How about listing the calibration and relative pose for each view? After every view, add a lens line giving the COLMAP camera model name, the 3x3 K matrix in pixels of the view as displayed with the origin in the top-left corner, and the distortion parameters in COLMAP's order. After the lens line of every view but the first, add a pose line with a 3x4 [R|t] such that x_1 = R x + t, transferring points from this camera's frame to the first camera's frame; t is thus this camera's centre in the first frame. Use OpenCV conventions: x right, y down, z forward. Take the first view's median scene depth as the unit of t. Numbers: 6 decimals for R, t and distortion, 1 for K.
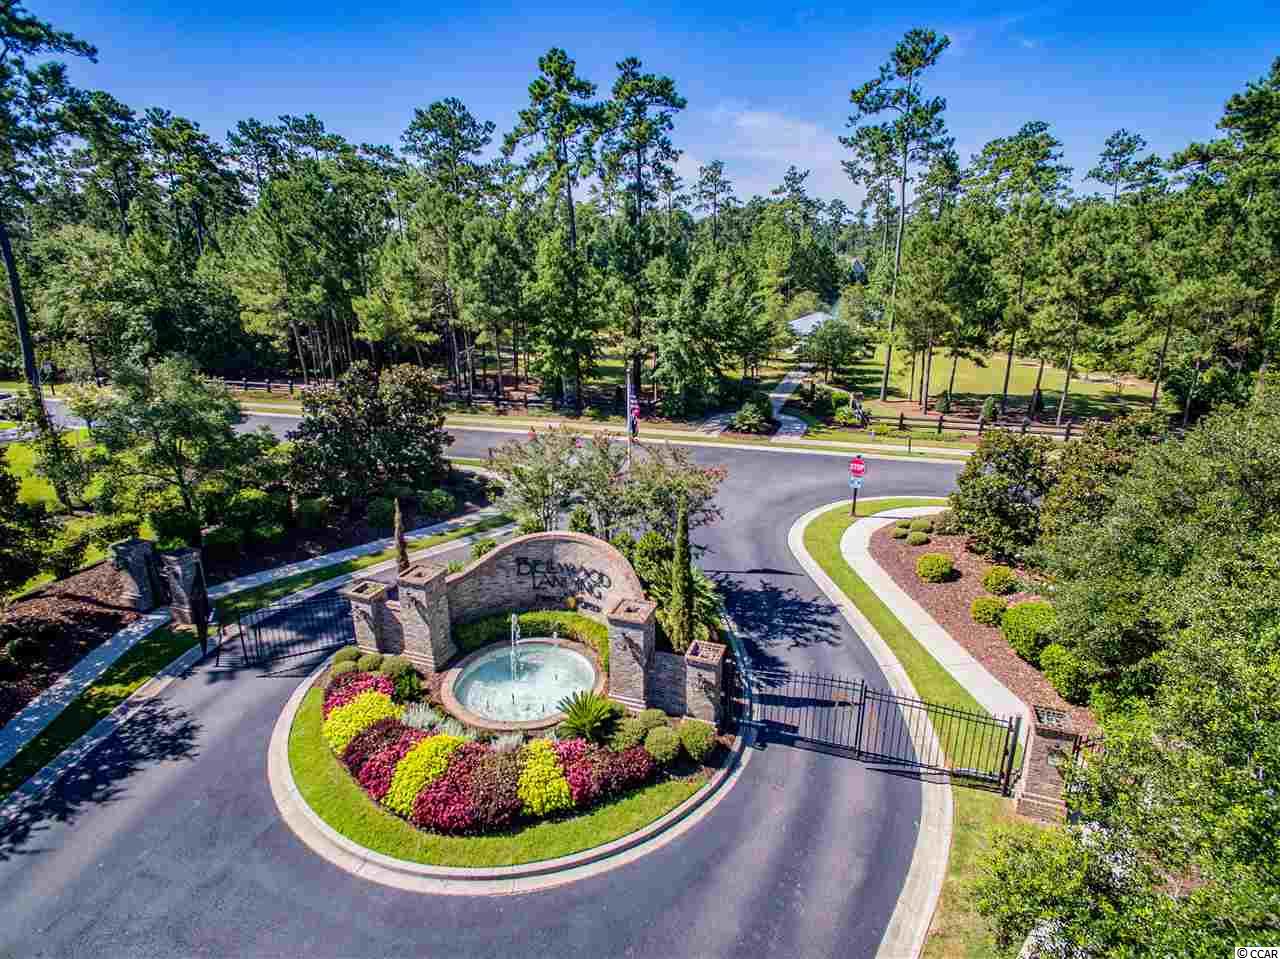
lens RADIAL K [[710.4, 0, 628.5], [0, 710.4, 471.5], [0, 0, 1]] dist [0.011312, 0.001855]
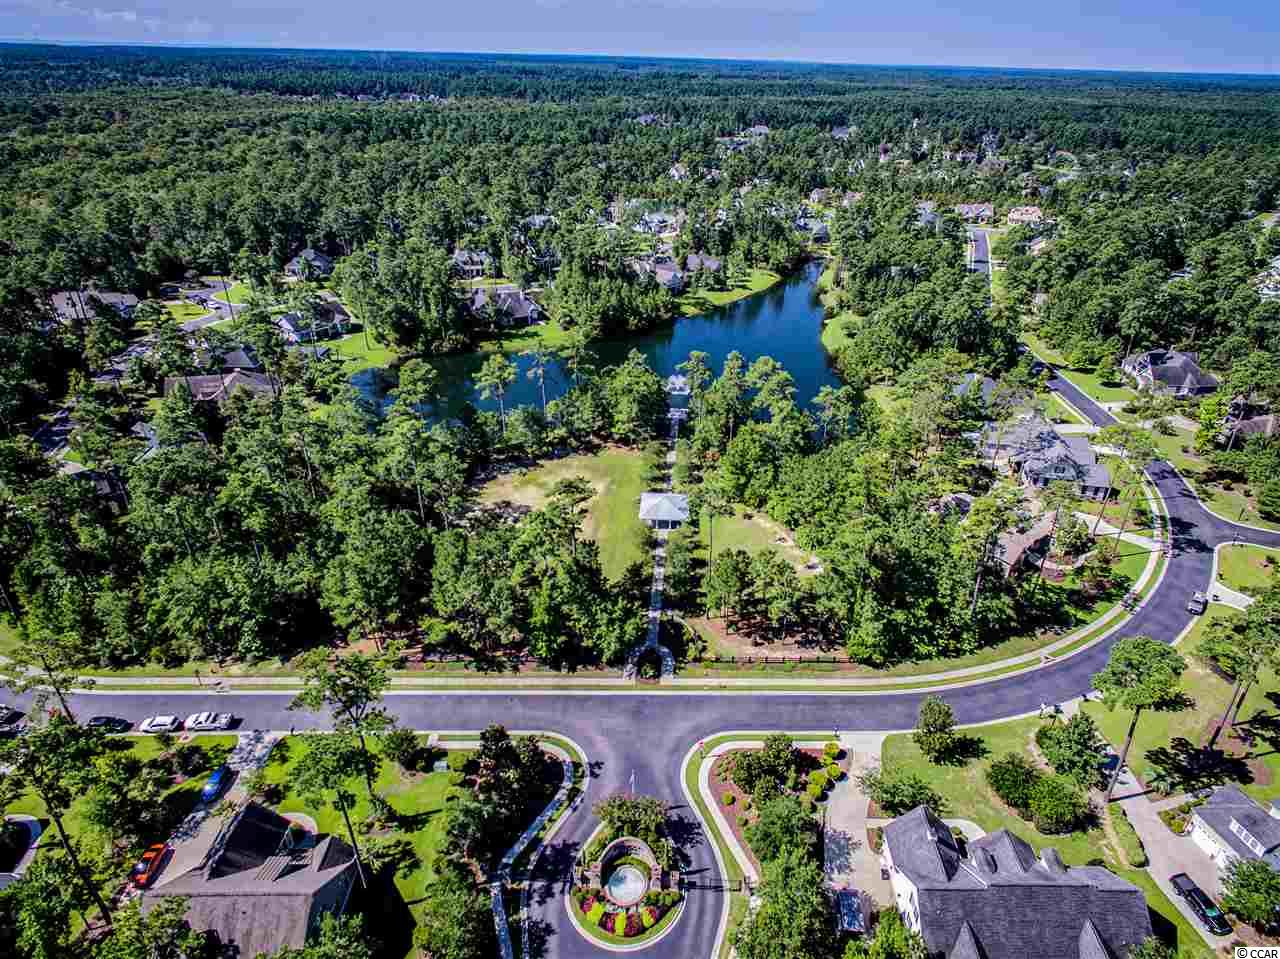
lens RADIAL K [[750.5, 0, 674.3], [0, 750.5, 478.4], [0, 0, 1]] dist [0.002400, 0.001088]
pose [[0.951691, -0.126526, 0.279779, -0.682995], [0.068005, 0.975381, 0.209779, -2.411139], [-0.299433, -0.180619, 0.936865, -2.221934]]
